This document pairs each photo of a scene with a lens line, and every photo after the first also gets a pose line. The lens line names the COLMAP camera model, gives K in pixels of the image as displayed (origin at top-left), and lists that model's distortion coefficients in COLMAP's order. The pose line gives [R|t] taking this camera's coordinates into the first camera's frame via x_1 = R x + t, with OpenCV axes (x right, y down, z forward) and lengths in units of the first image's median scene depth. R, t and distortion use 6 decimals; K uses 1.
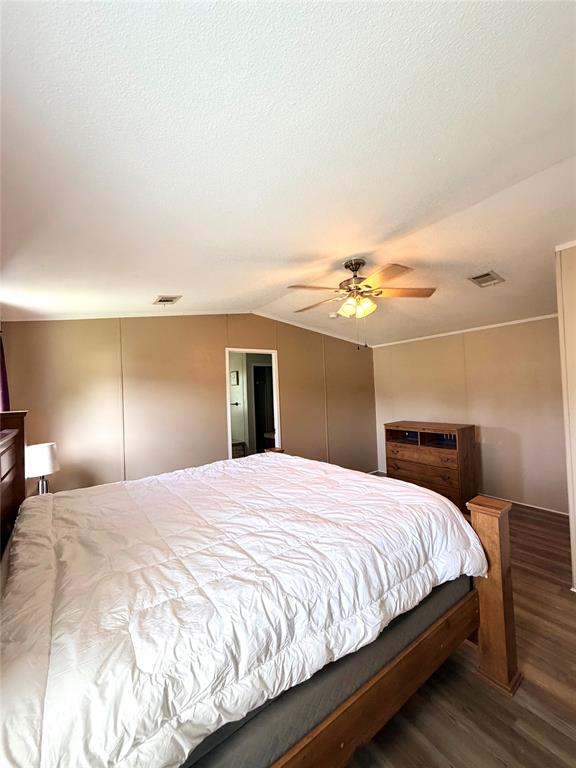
lens RADIAL K [[306.7, 0, 288.0], [0, 306.7, 384.0], [0, 0, 1]] dist [0.001600, 0.000175]
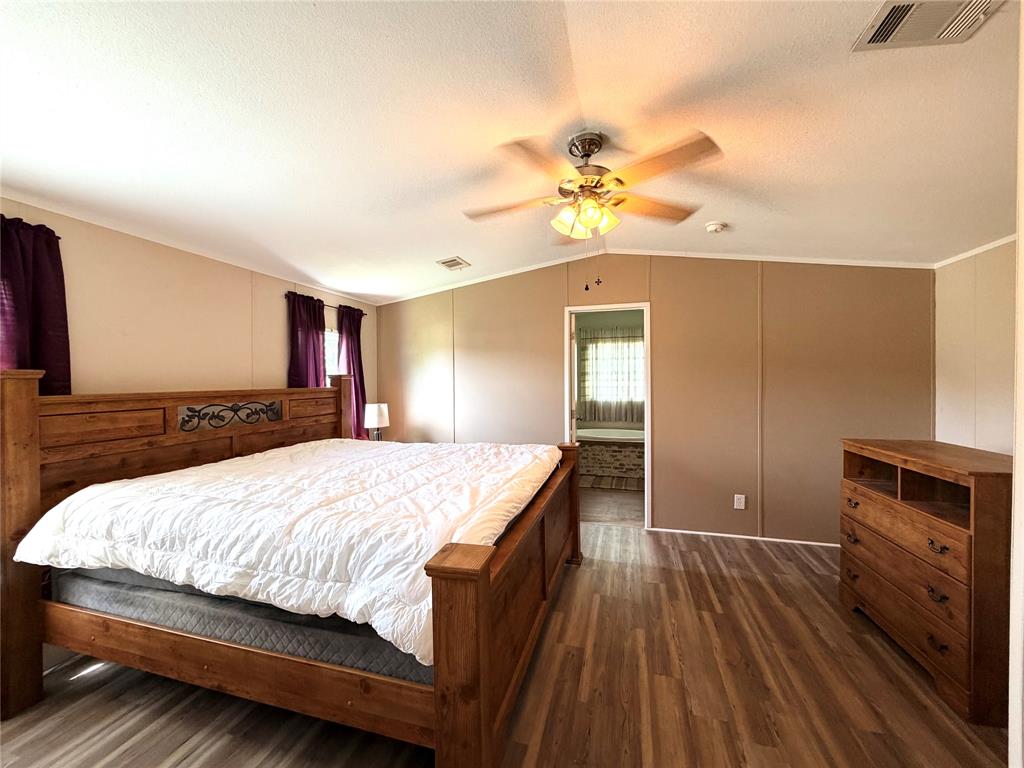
lens RADIAL K [[409.0, 0, 512.0], [0, 409.0, 384.0], [0, 0, 1]] dist [0.001600, 0.000175]
pose [[0.617309, 0.040570, -0.785674, 0.591643], [-0.002343, 0.998760, 0.049732, 0.024682], [0.786718, -0.028859, 0.616638, 0.297696]]
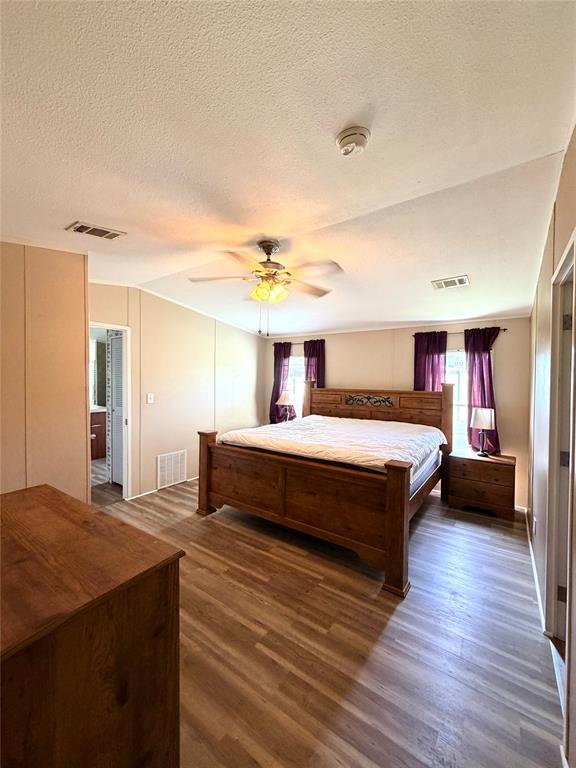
lens RADIAL K [[306.7, 0, 288.0], [0, 306.7, 384.0], [0, 0, 1]] dist [0.001600, 0.000175]
pose [[-0.946633, 0.035080, -0.320398, 0.371471], [0.032764, 0.999383, 0.012618, 0.026316], [0.320643, 0.001447, -0.947199, 1.494541]]
